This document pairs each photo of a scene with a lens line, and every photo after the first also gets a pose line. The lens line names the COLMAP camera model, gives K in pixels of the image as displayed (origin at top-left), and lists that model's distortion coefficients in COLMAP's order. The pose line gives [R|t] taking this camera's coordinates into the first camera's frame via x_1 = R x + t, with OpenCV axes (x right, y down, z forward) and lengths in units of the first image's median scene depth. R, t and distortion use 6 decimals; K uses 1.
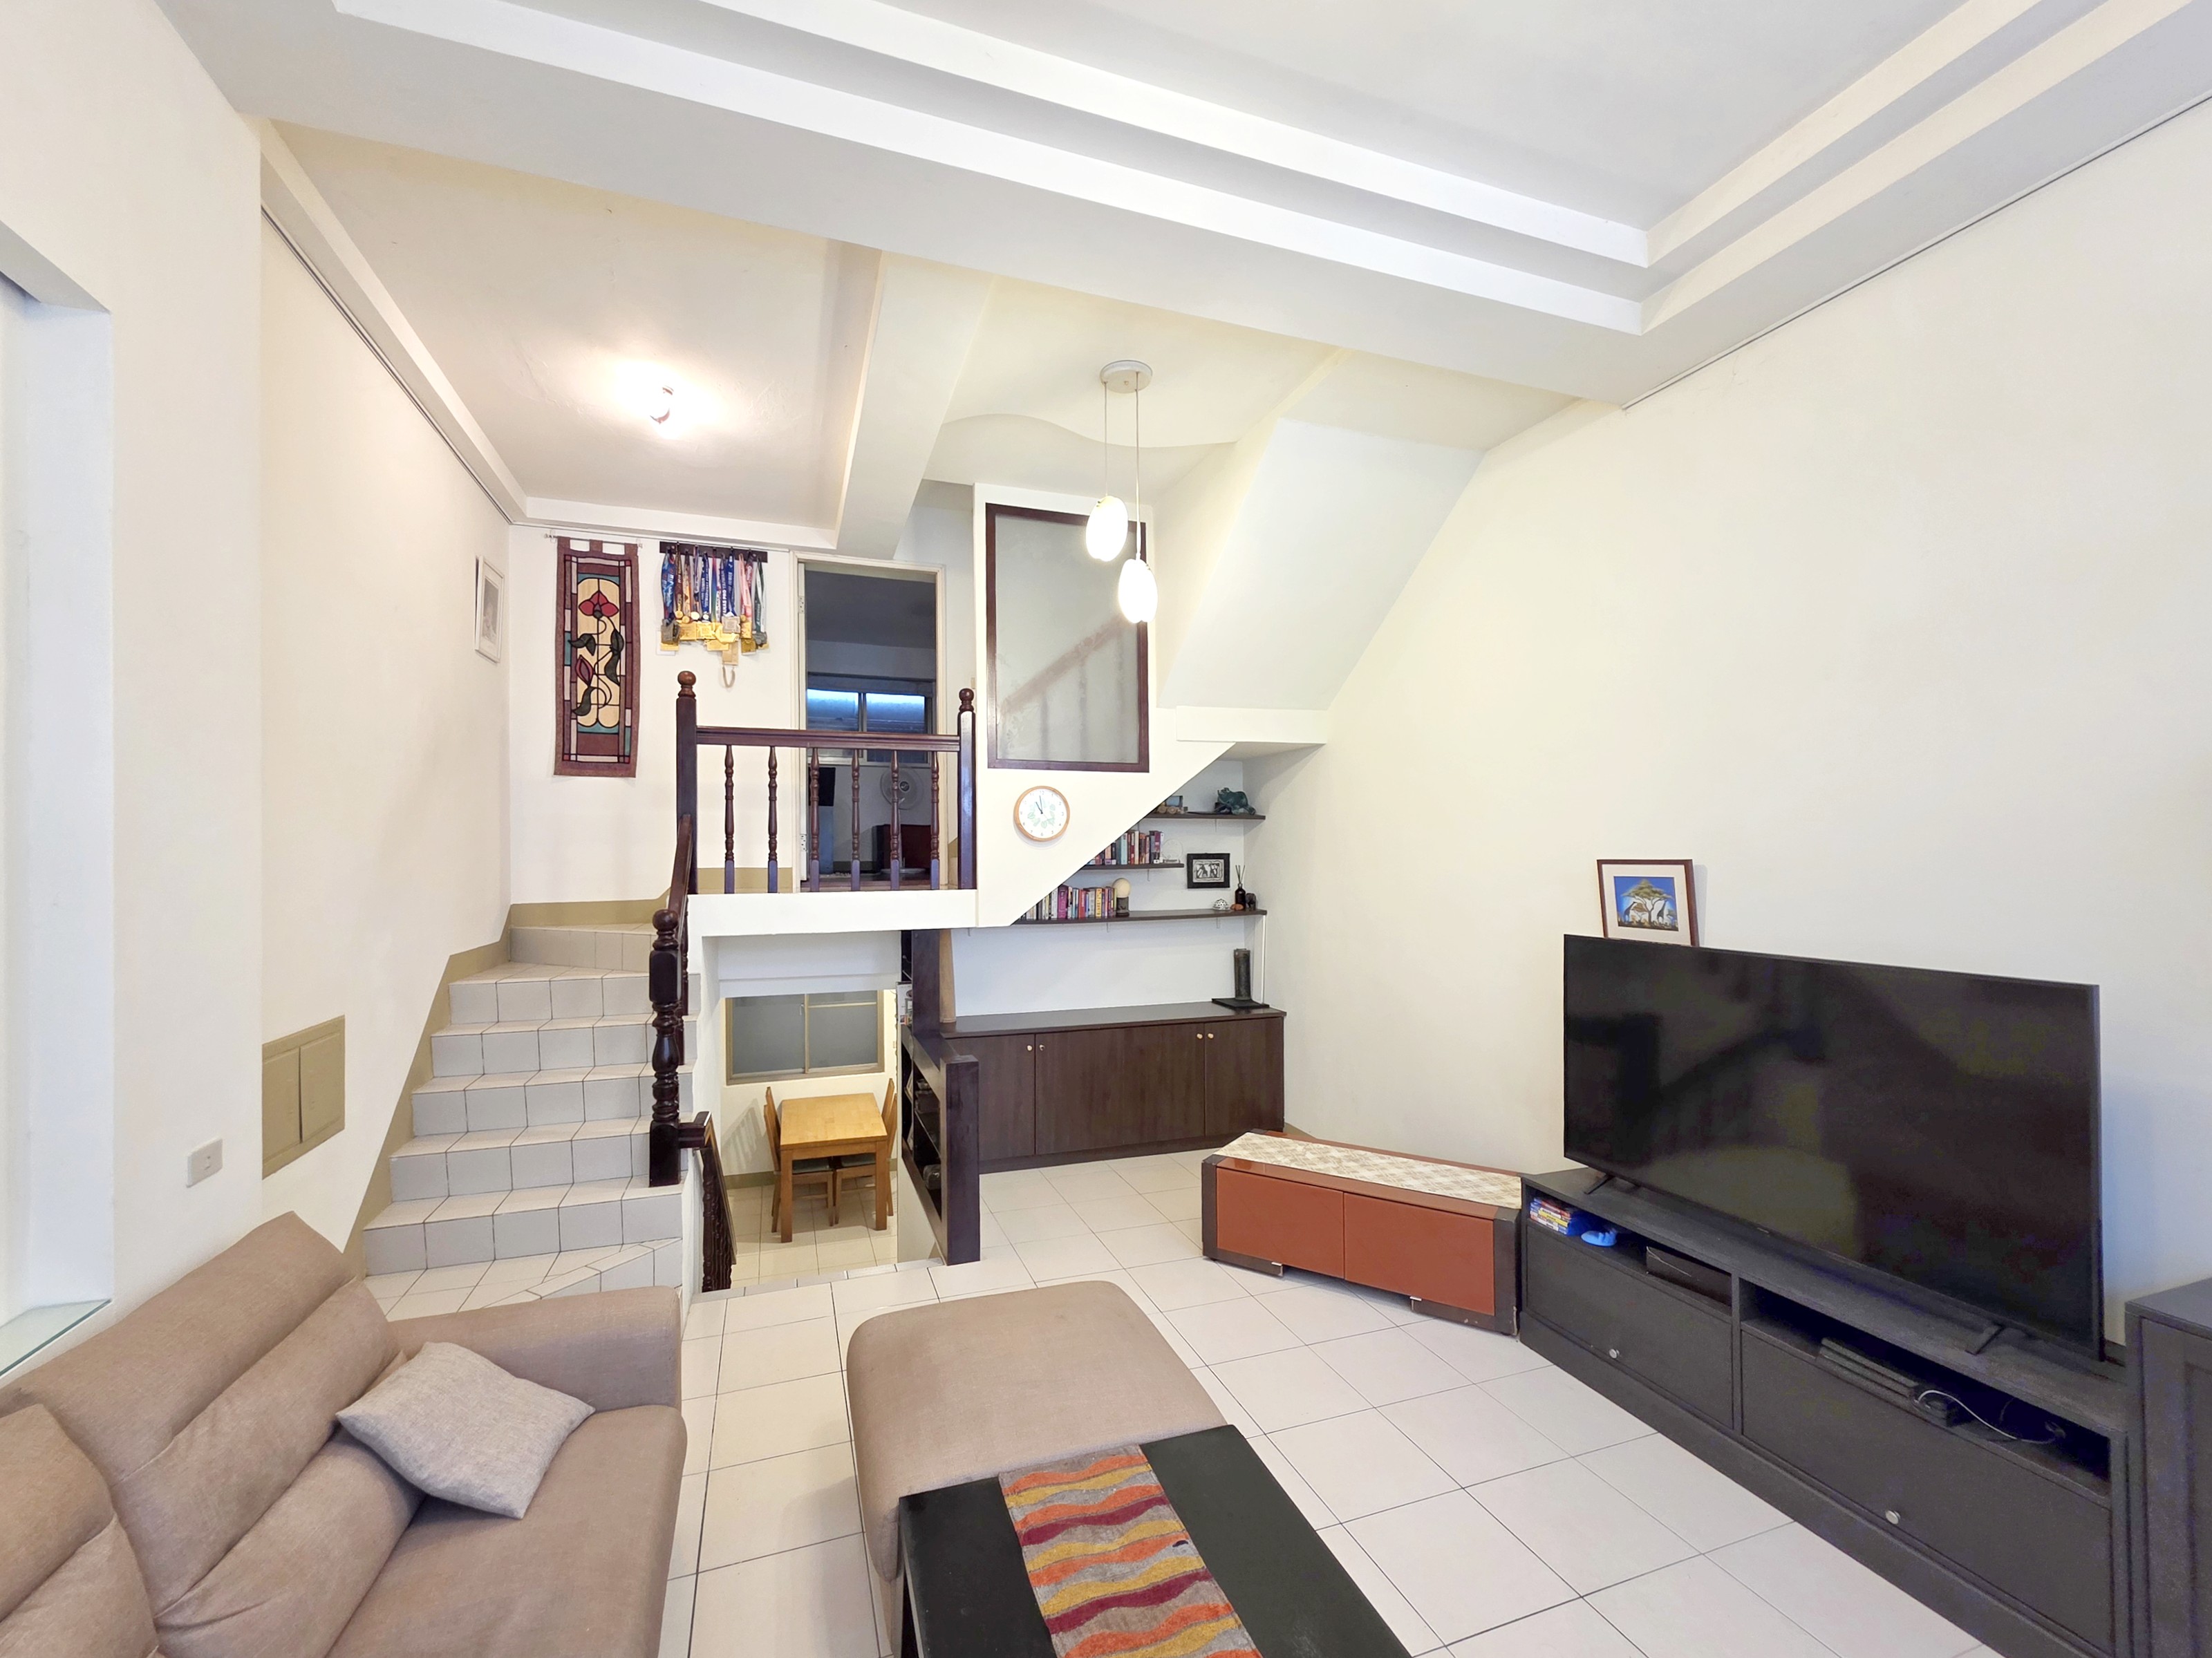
lens RADIAL K [[889.1, 0, 1106.6], [0, 889.1, 862.5], [0, 0, 1]] dist [0.000407, -0.000025]
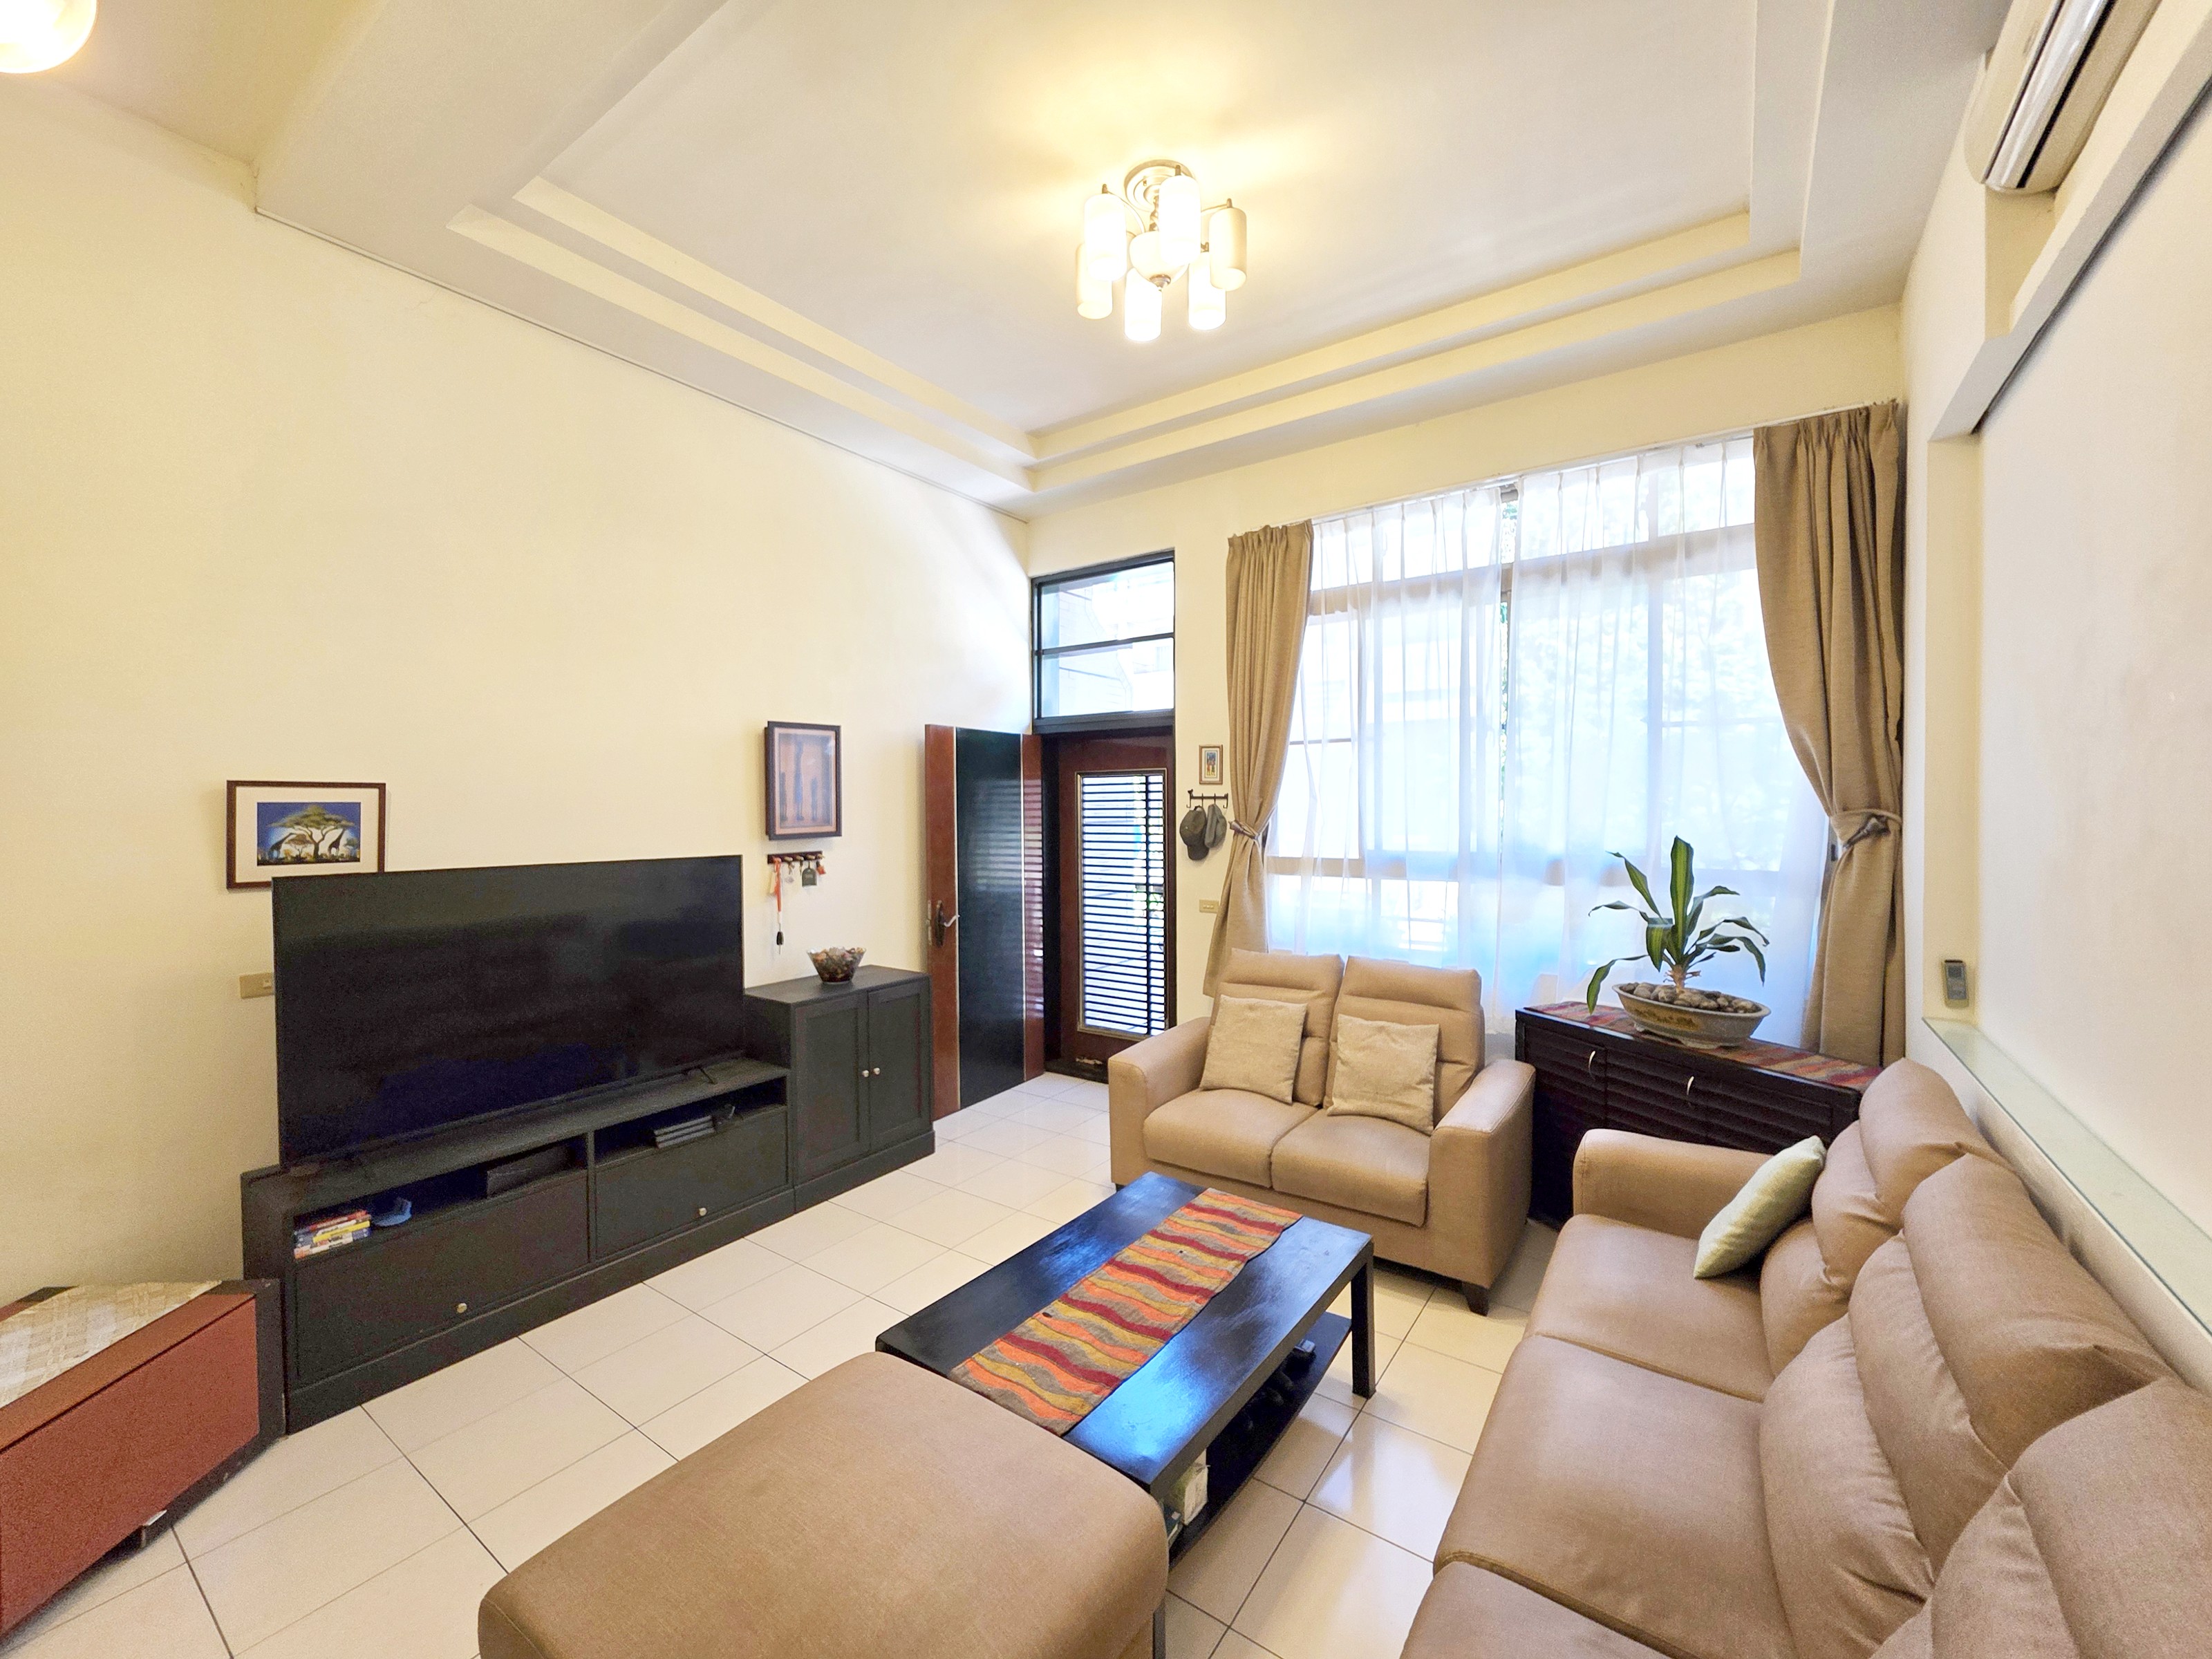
lens RADIAL K [[889.1, 0, 1112.6], [0, 889.1, 816.7], [0, 0, 1]] dist [0.000407, -0.000025]
pose [[-0.573596, -0.000934, 0.819138, -0.535138], [0.009359, 0.999927, 0.007694, 0.030858], [-0.819085, 0.012080, -0.573545, 0.878781]]
